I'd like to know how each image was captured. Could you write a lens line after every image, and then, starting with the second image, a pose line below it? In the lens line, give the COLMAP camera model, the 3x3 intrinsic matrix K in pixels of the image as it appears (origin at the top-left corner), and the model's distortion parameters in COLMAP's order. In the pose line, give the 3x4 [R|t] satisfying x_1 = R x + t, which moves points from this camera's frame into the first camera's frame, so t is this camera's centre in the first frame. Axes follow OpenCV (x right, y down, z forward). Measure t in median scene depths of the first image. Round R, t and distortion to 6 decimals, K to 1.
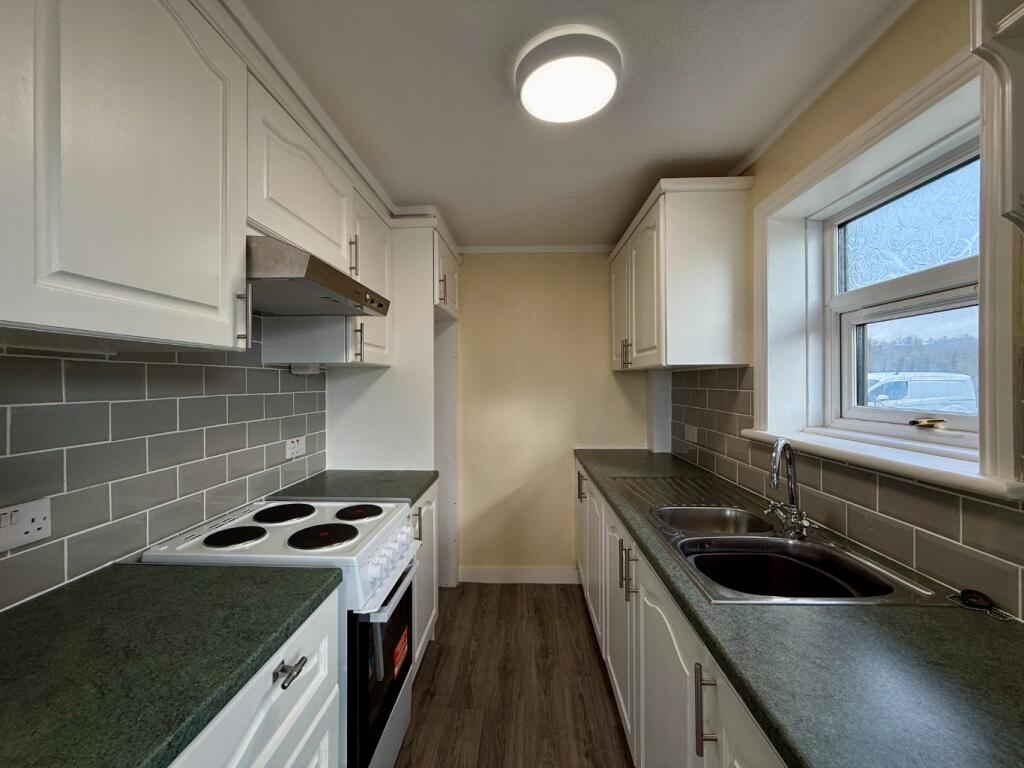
lens RADIAL K [[406.3, 0, 511.0], [0, 406.3, 380.7], [0, 0, 1]] dist [-0.002978, -0.000622]
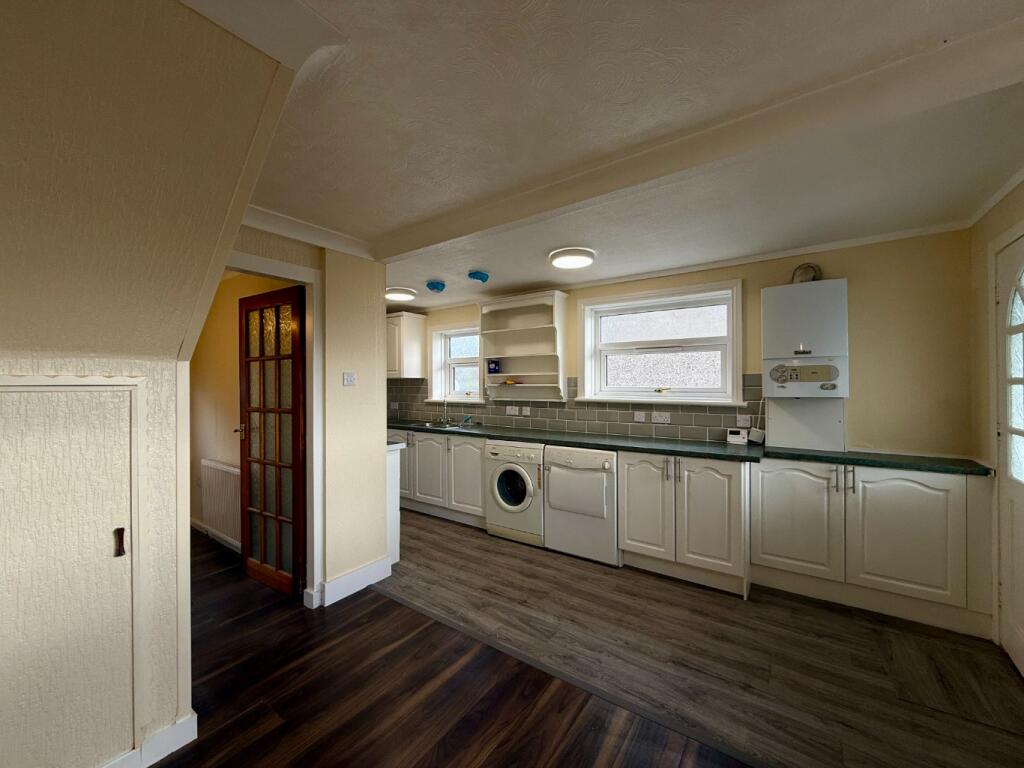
lens RADIAL K [[406.3, 0, 514.2], [0, 406.3, 383.8], [0, 0, 1]] dist [-0.002978, -0.000622]
pose [[0.548425, 0.002429, 0.836196, -1.232083], [-0.008291, 0.999962, 0.002534, -0.008200], [-0.836159, -0.008323, 0.548425, -0.944123]]
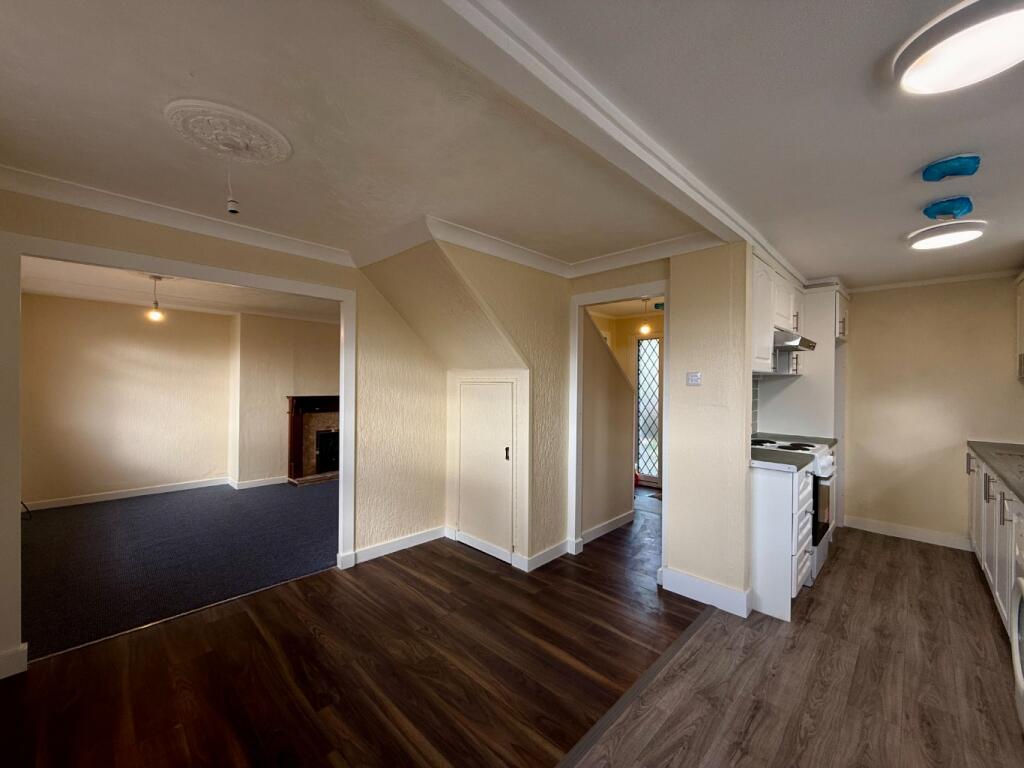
lens RADIAL K [[406.3, 0, 503.3], [0, 406.3, 383.2], [0, 0, 1]] dist [-0.002978, -0.000622]
pose [[0.730147, 0.013635, -0.683154, -0.048947], [-0.007777, 0.999902, 0.011646, -0.010798], [0.683246, -0.003190, 0.730181, -1.119994]]
